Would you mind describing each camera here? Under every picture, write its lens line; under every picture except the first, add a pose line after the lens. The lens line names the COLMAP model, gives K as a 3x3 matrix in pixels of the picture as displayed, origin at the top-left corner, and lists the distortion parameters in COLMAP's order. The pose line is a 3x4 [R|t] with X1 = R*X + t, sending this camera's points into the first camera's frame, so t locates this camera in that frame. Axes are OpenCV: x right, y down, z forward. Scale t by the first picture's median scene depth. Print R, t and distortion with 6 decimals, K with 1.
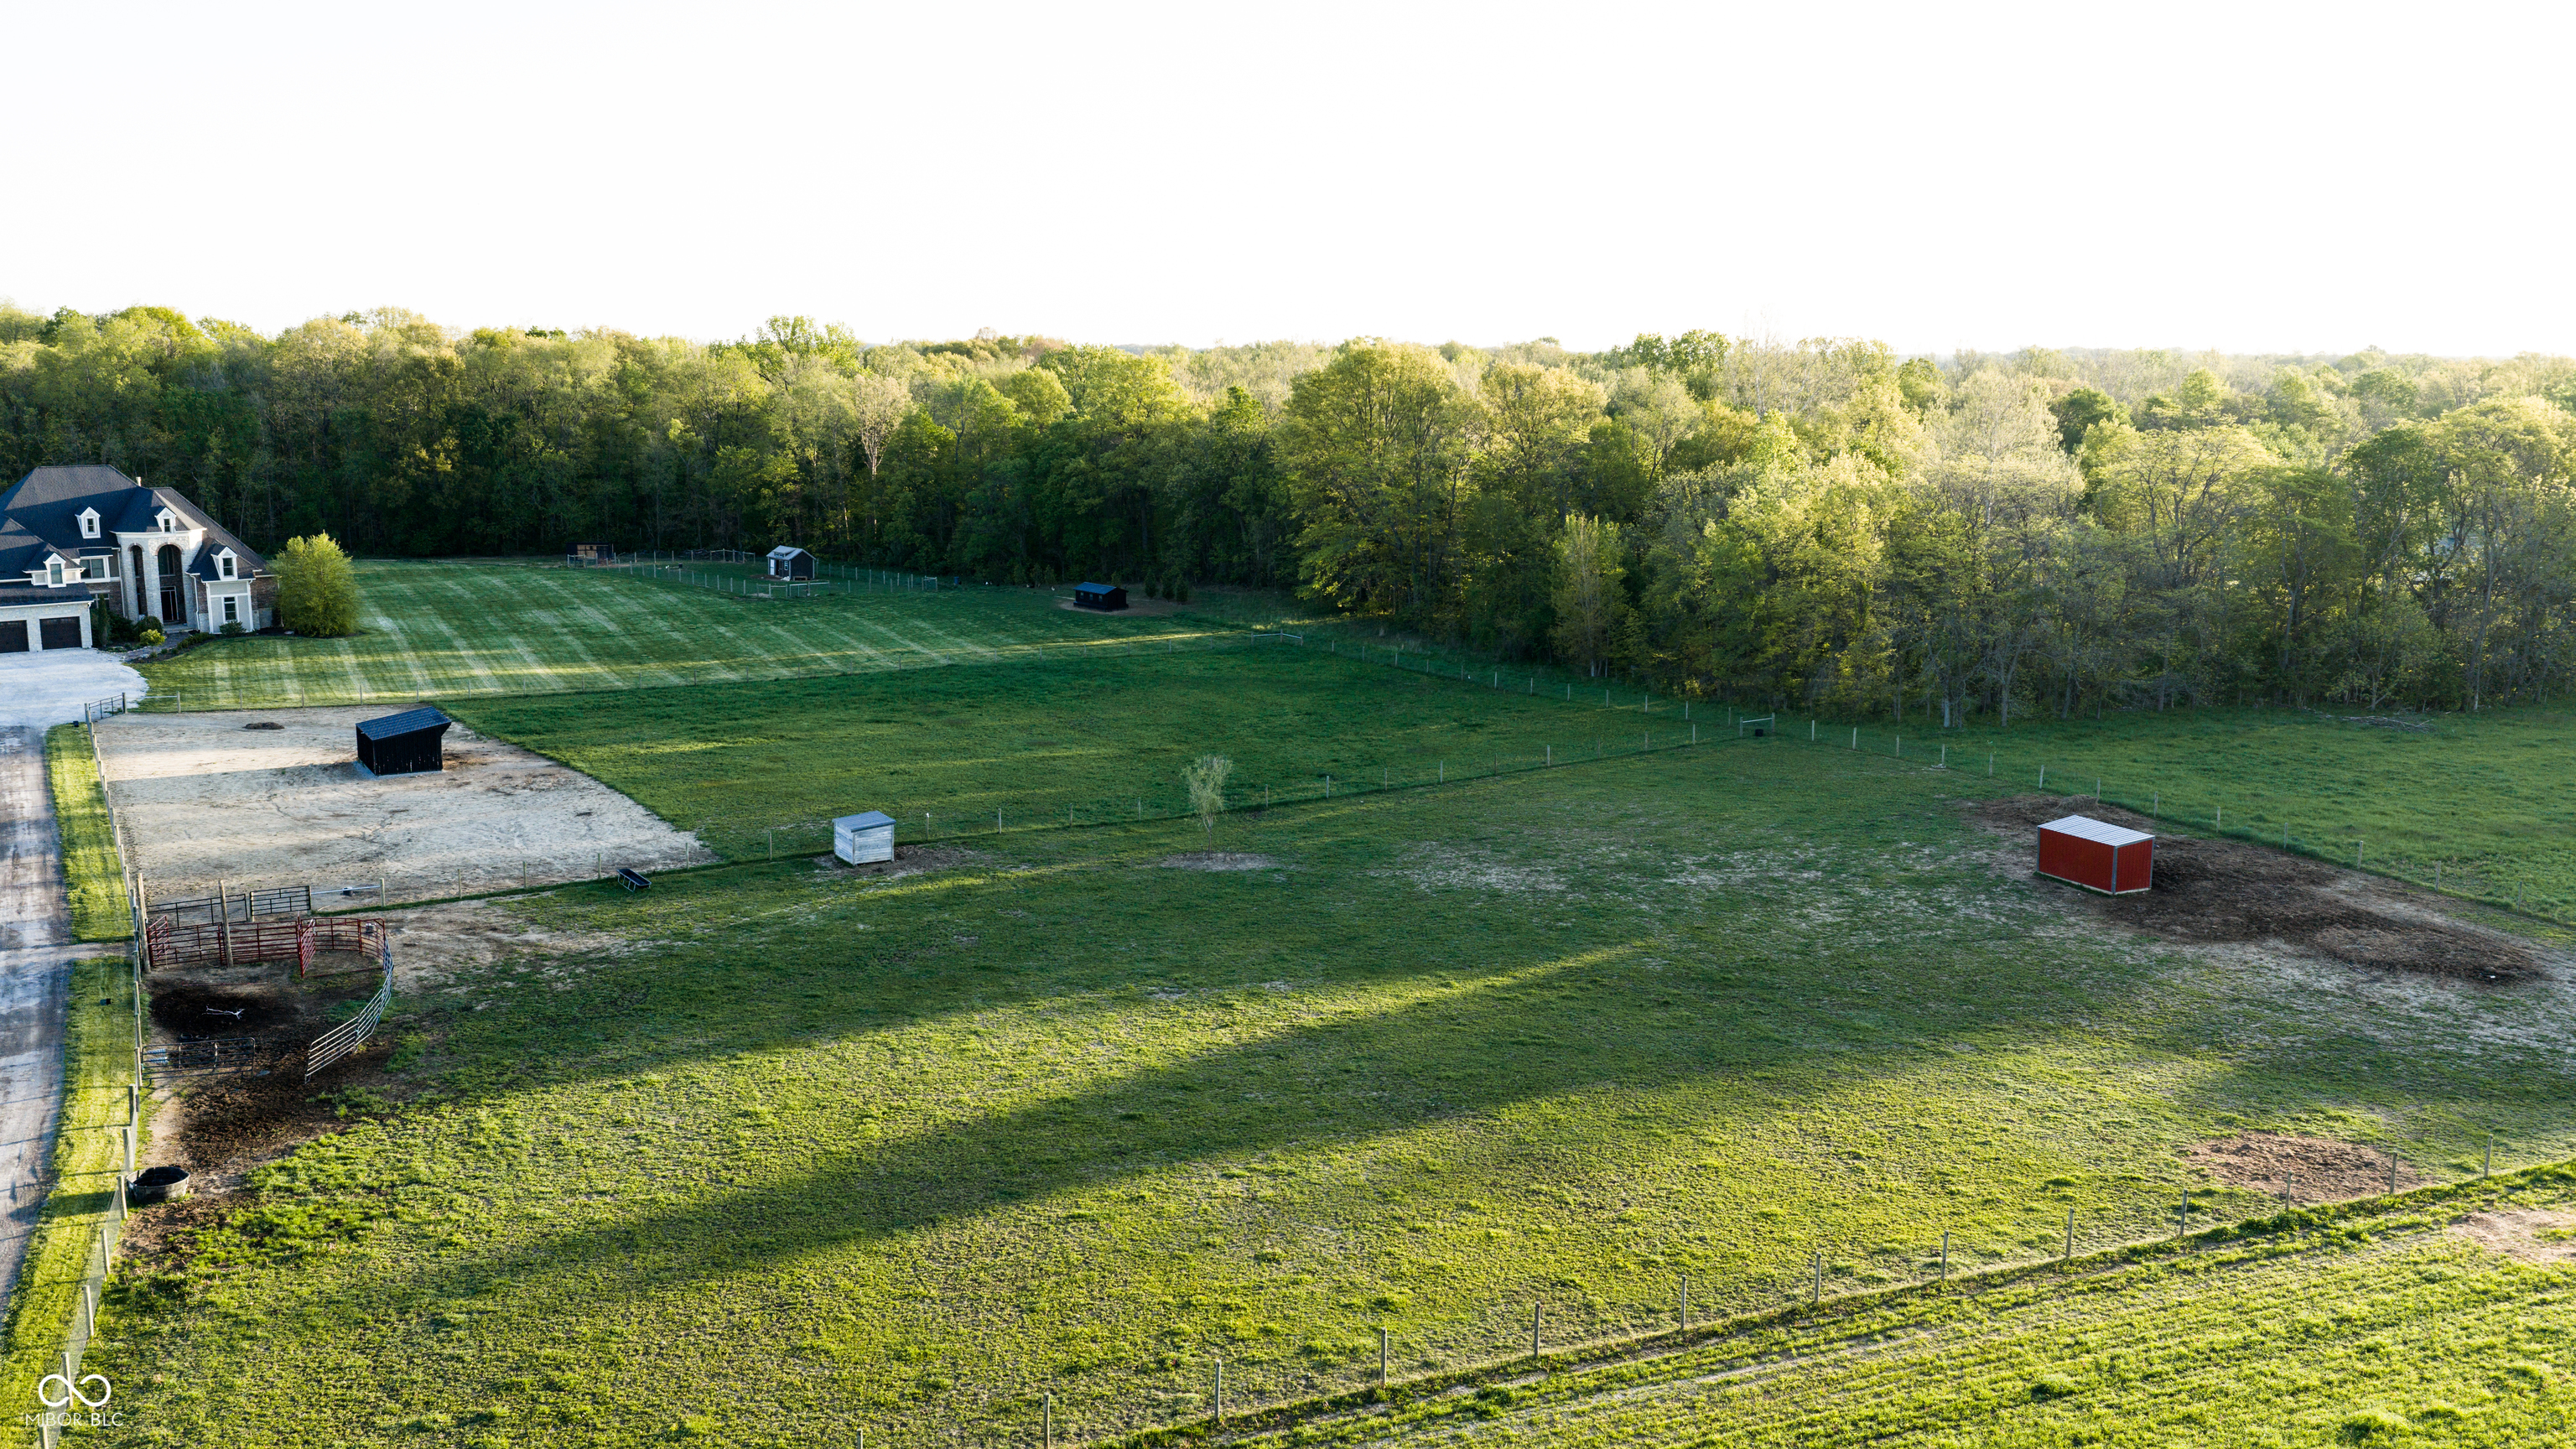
lens RADIAL K [[2062.5, 0, 1282.7], [0, 2062.5, 731.0], [0, 0, 1]] dist [0.002928, -0.036473]
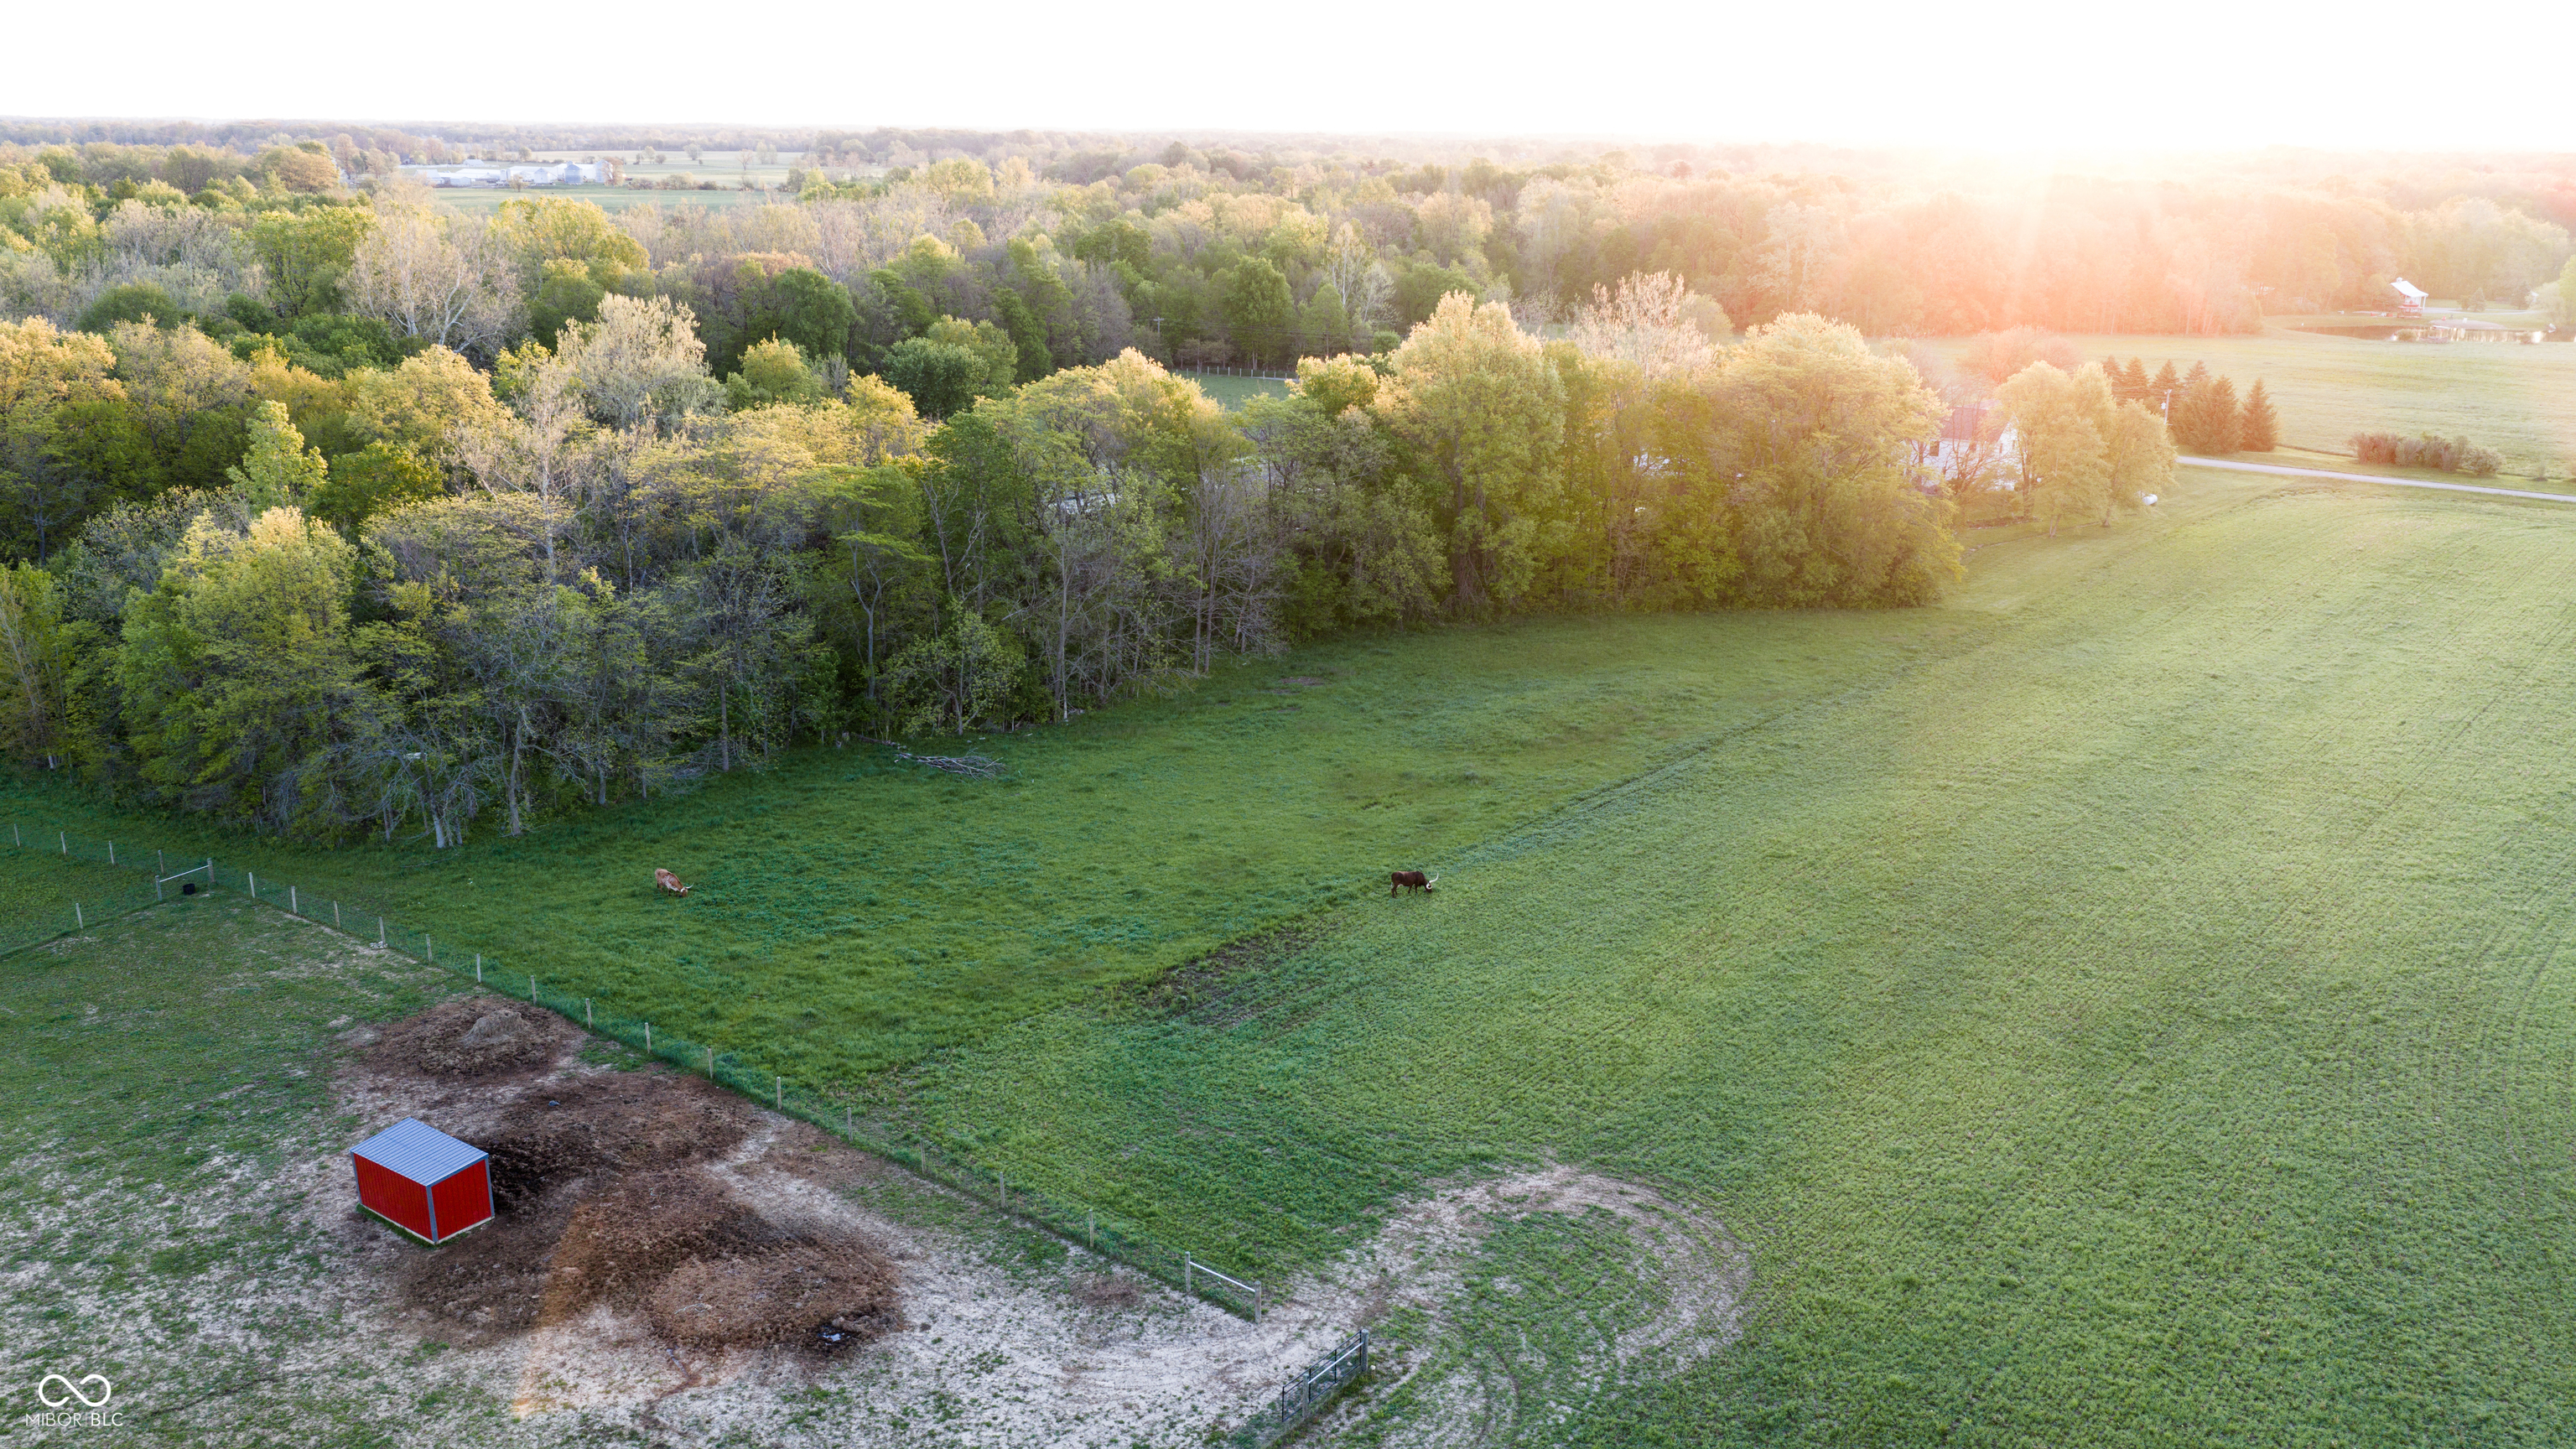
lens RADIAL K [[2062.5, 0, 1277.8], [0, 2062.5, 722.5], [0, 0, 1]] dist [0.002928, -0.036473]
pose [[0.876275, -0.125277, 0.465240, 0.342008], [0.073010, 0.988980, 0.128794, -0.188467], [-0.476248, -0.078892, 0.875765, 0.188316]]
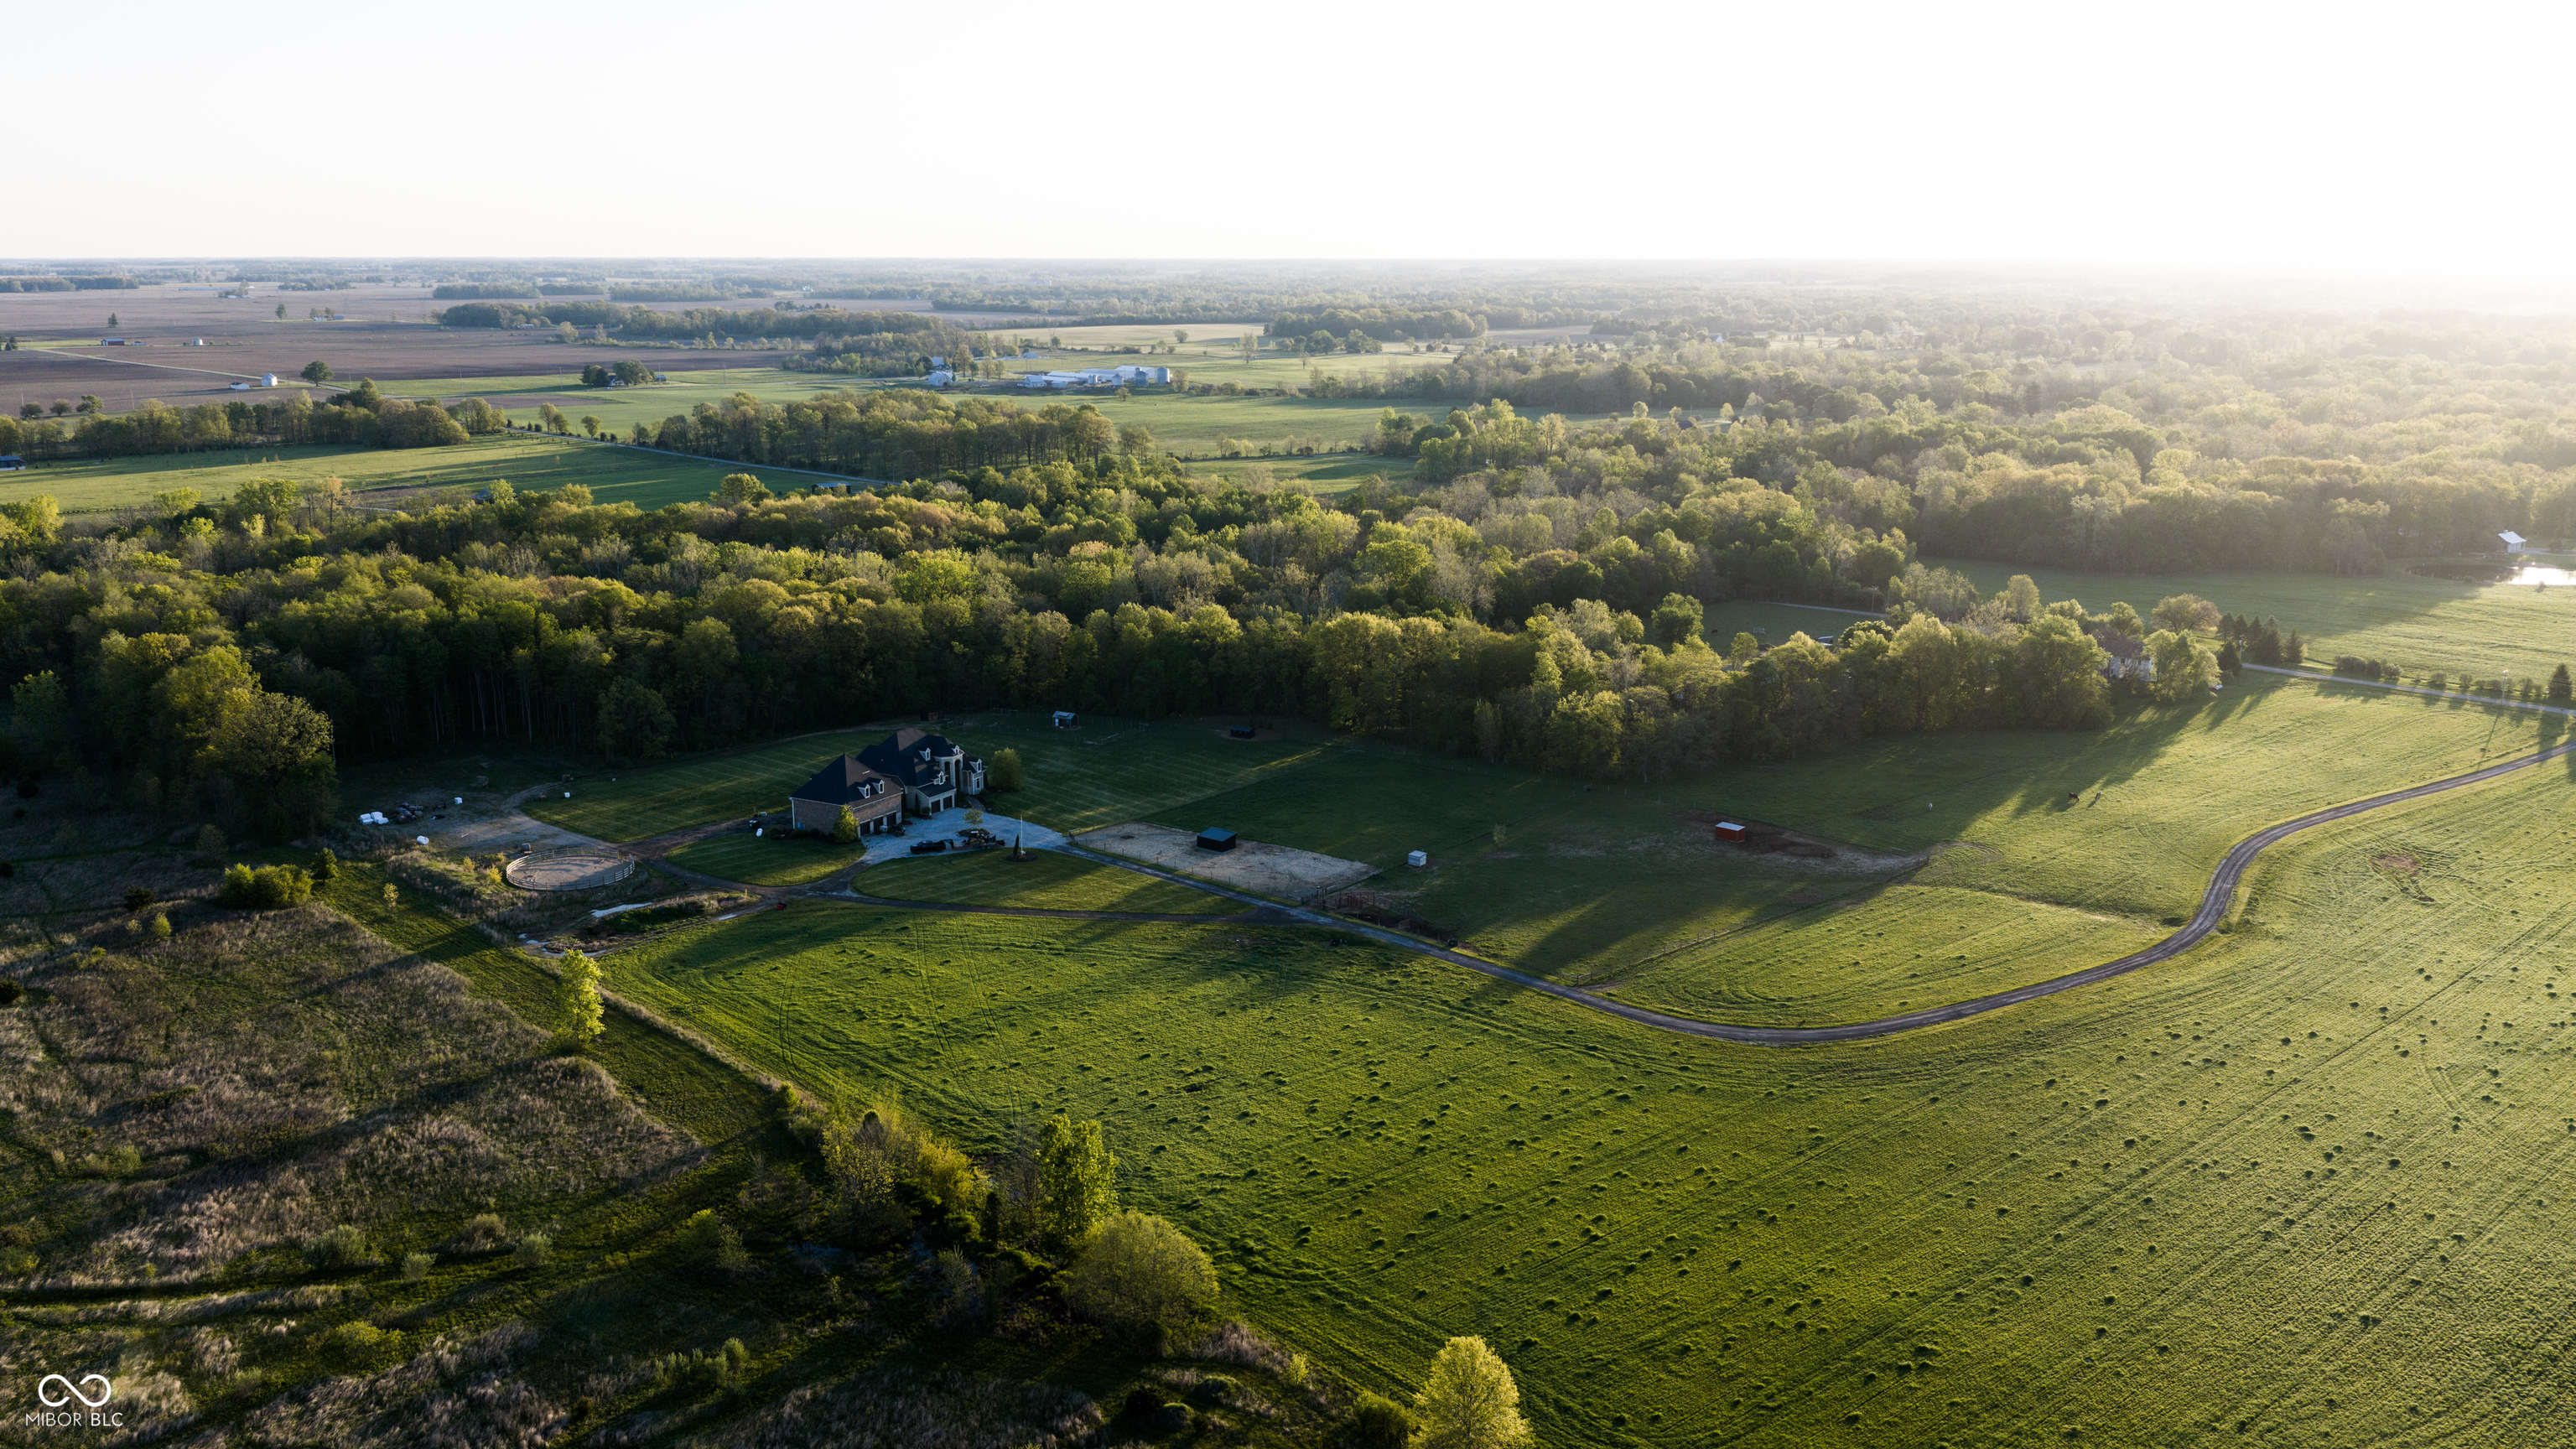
lens RADIAL K [[2062.5, 0, 1283.8], [0, 2062.5, 720.4], [0, 0, 1]] dist [0.002928, -0.036473]
pose [[0.941047, -0.076452, 0.329523, -1.654400], [0.062862, 0.996681, 0.051719, -0.402681], [-0.332383, -0.027955, 0.942730, -2.362103]]
